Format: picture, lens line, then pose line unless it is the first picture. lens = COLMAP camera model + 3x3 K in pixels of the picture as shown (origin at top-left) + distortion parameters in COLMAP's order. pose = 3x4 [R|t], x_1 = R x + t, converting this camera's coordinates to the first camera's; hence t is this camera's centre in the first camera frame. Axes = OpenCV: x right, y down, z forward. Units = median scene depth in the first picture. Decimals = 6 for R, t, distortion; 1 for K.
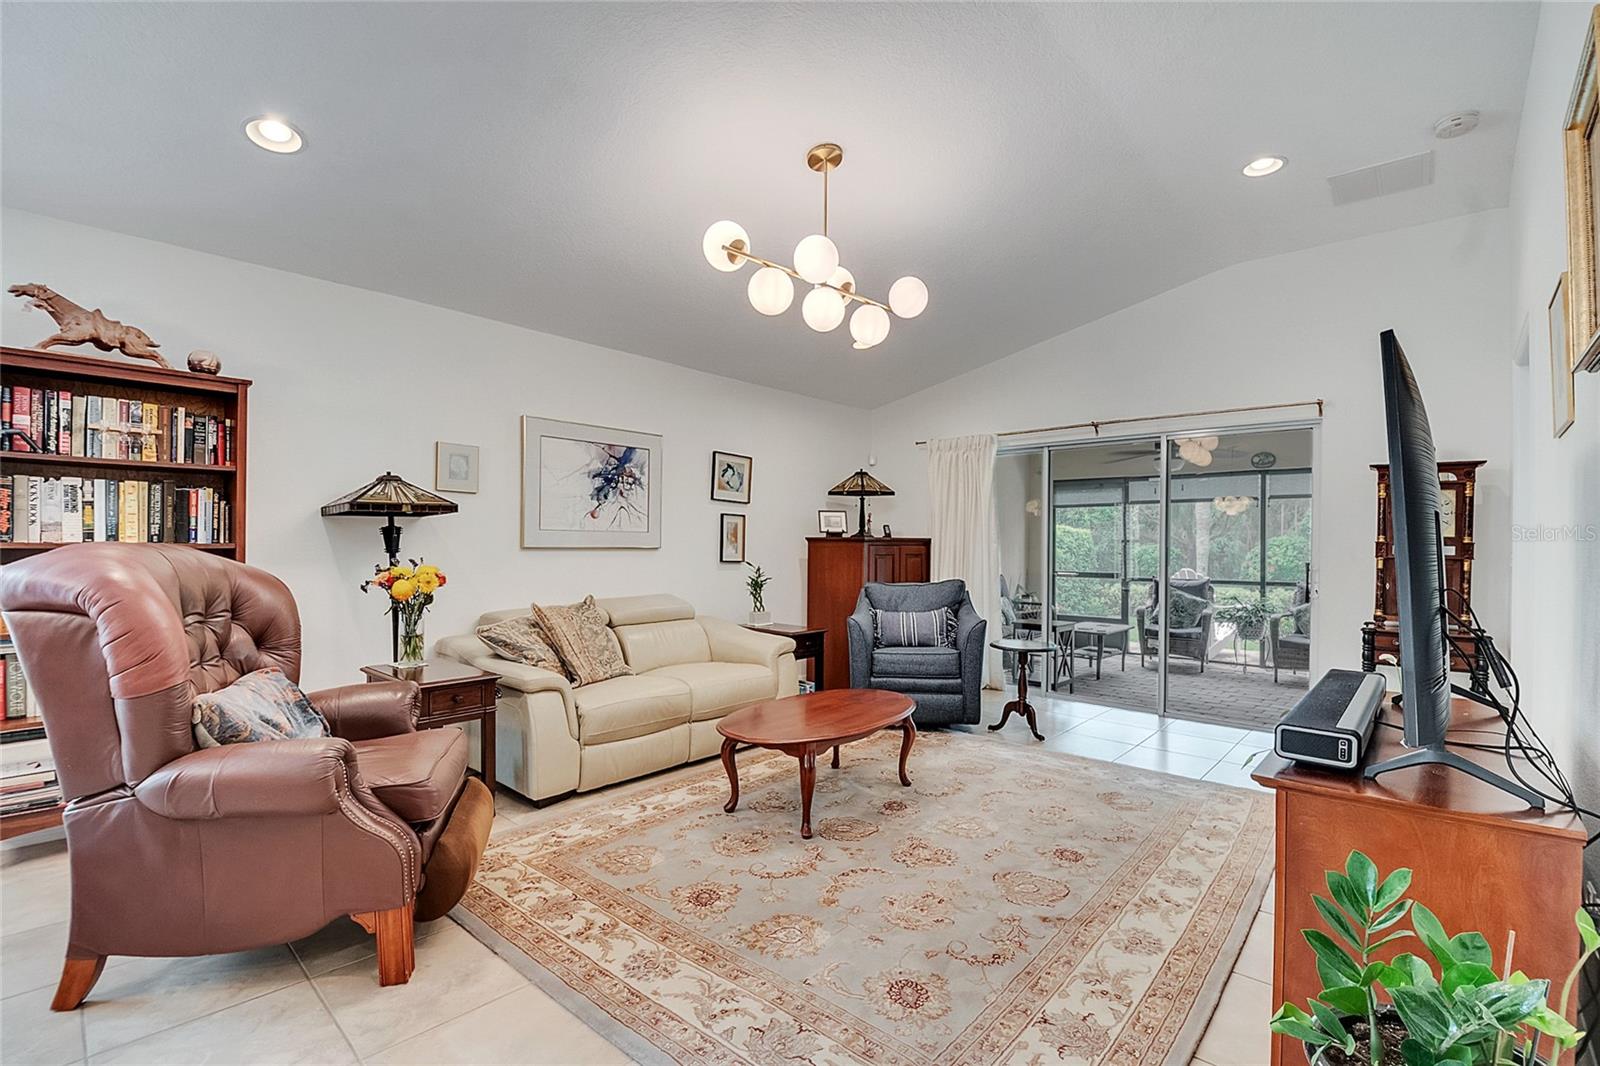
lens RADIAL K [[707.1, 0, 803.0], [0, 707.1, 546.8], [0, 0, 1]] dist [-0.011200, -0.006476]
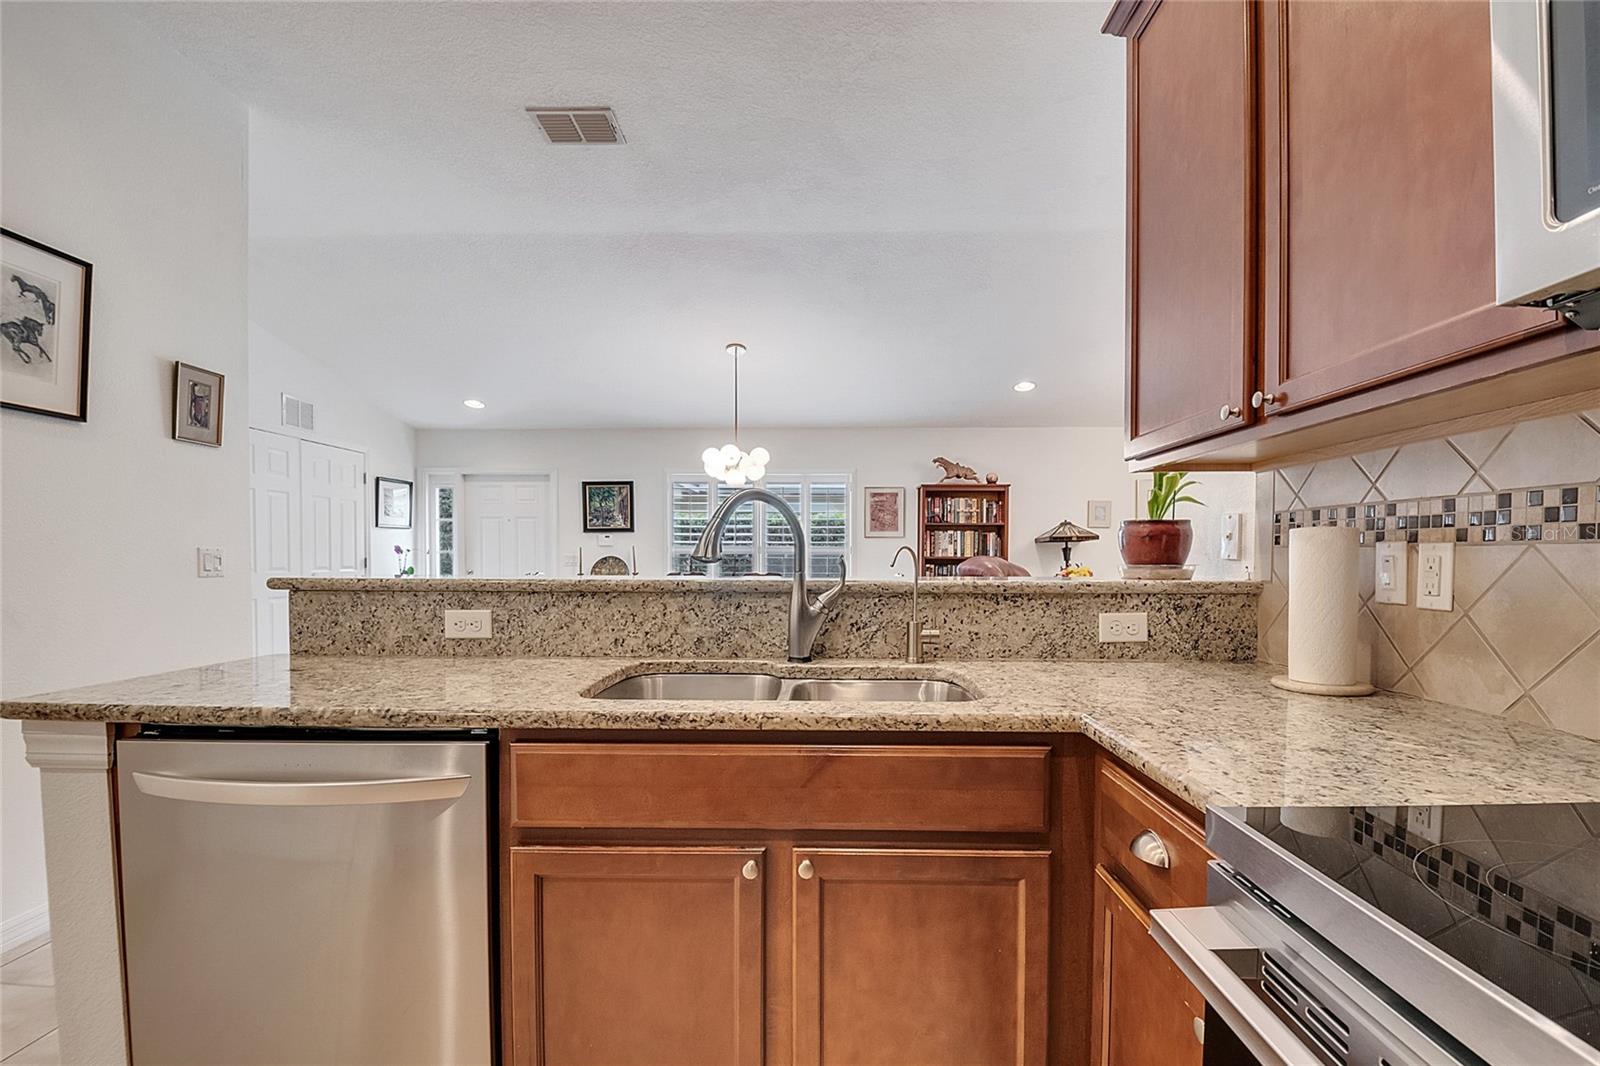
lens RADIAL K [[707.1, 0, 821.6], [0, 707.1, 565.5], [0, 0, 1]] dist [-0.011200, -0.006476]
pose [[0.669274, 0.003487, -0.743007, 0.494729], [0.002871, 0.999969, 0.007278, 0.006261], [0.743010, -0.007004, 0.669244, -0.969599]]
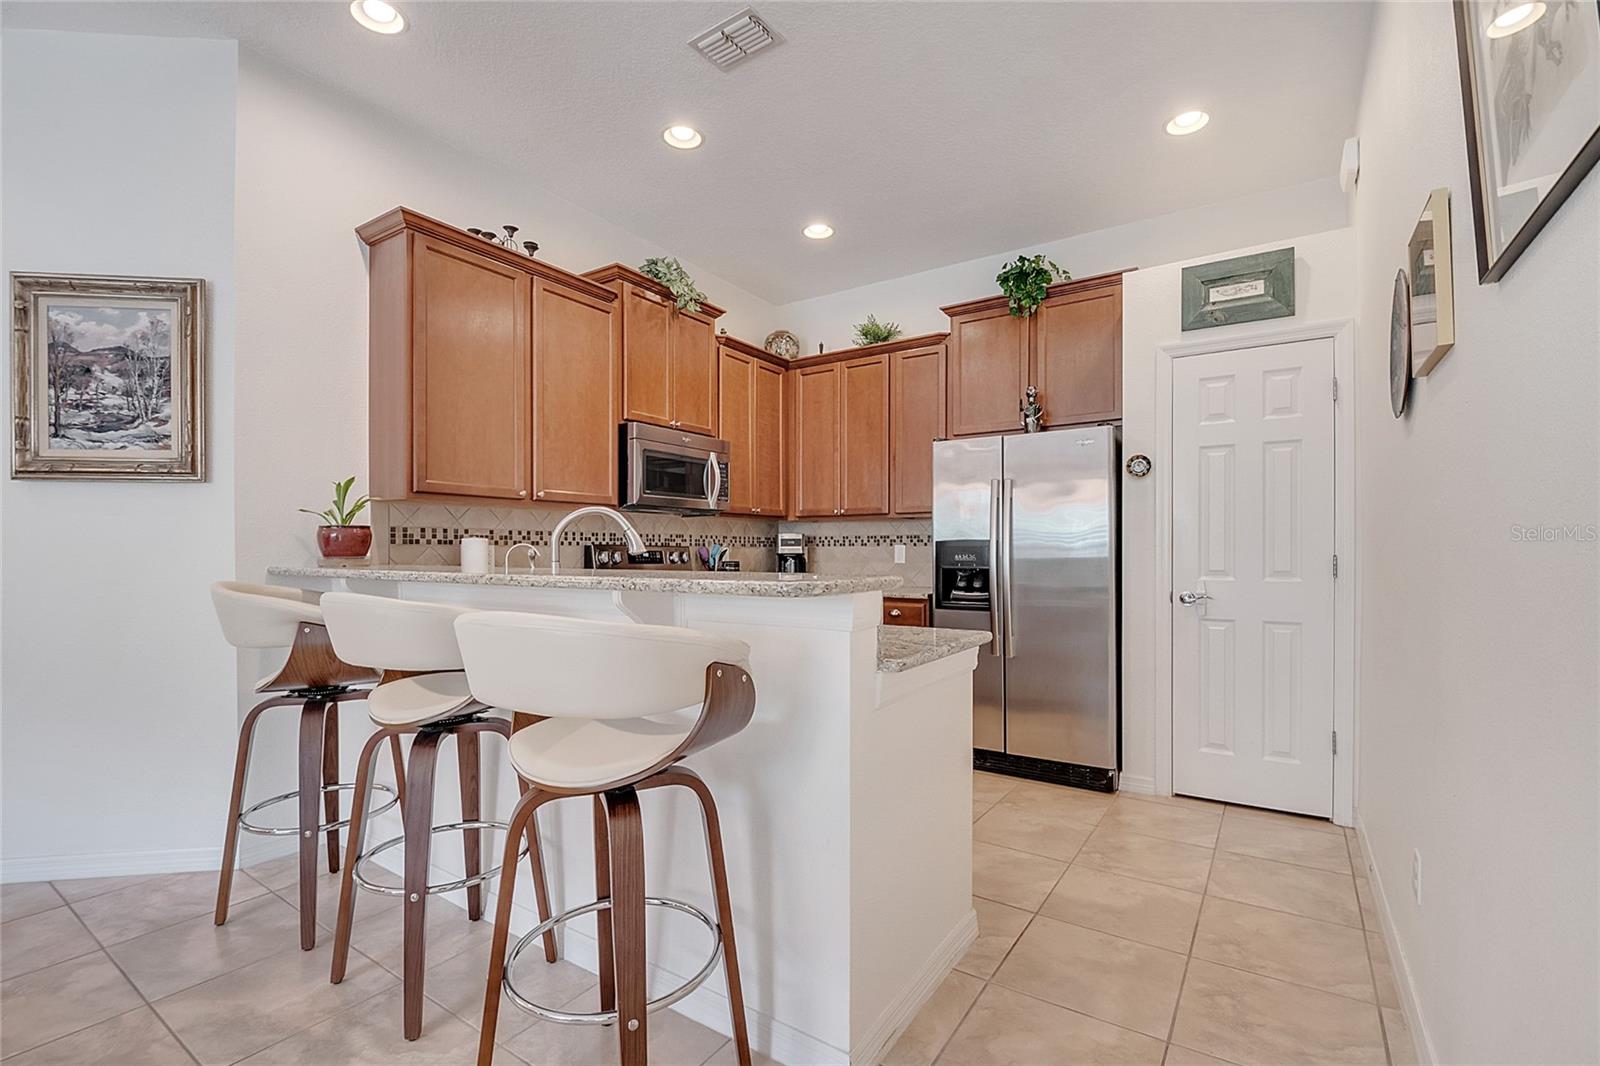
lens RADIAL K [[707.1, 0, 794.6], [0, 707.1, 544.5], [0, 0, 1]] dist [-0.011200, -0.006476]
pose [[-0.138856, -0.001706, 0.990311, -0.762876], [0.000768, 0.999998, 0.001830, -0.005563], [-0.990312, 0.001015, -0.138854, -0.771660]]
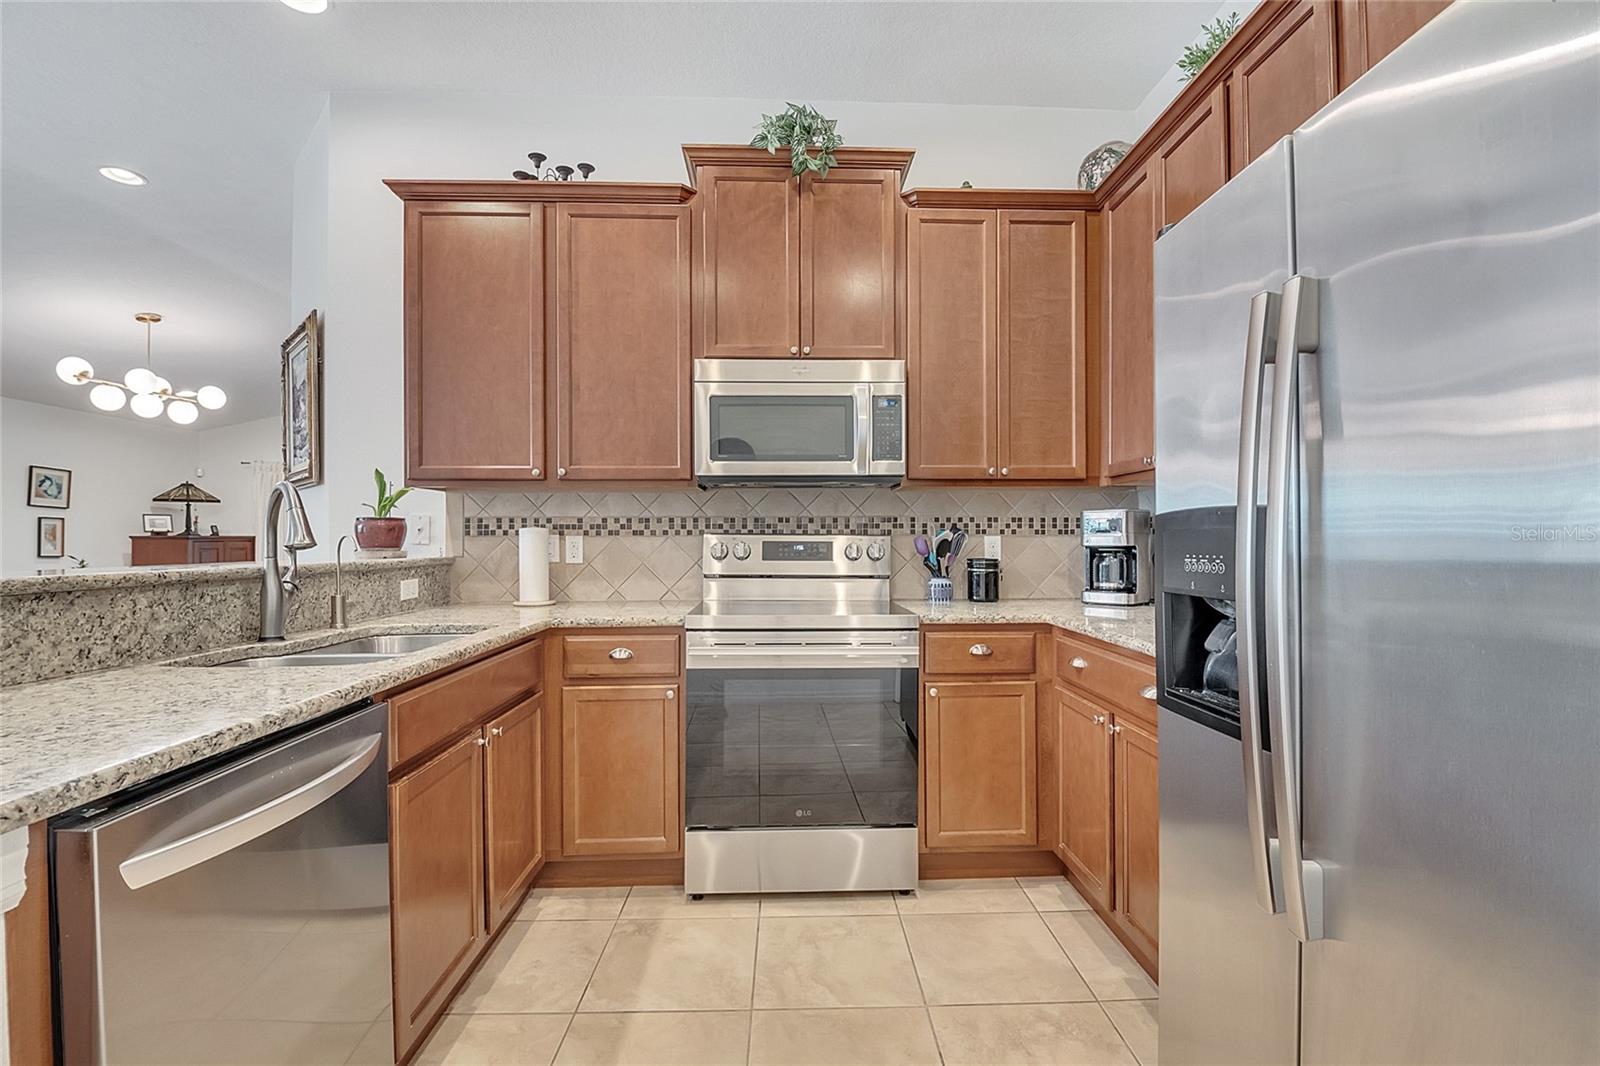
lens RADIAL K [[707.1, 0, 793.2], [0, 707.1, 535.8], [0, 0, 1]] dist [-0.011200, -0.006476]
pose [[0.714260, -0.006739, 0.699848, -0.037402], [0.010933, 0.999939, -0.001530, 0.001980], [-0.699795, 0.008745, 0.714290, -1.354128]]
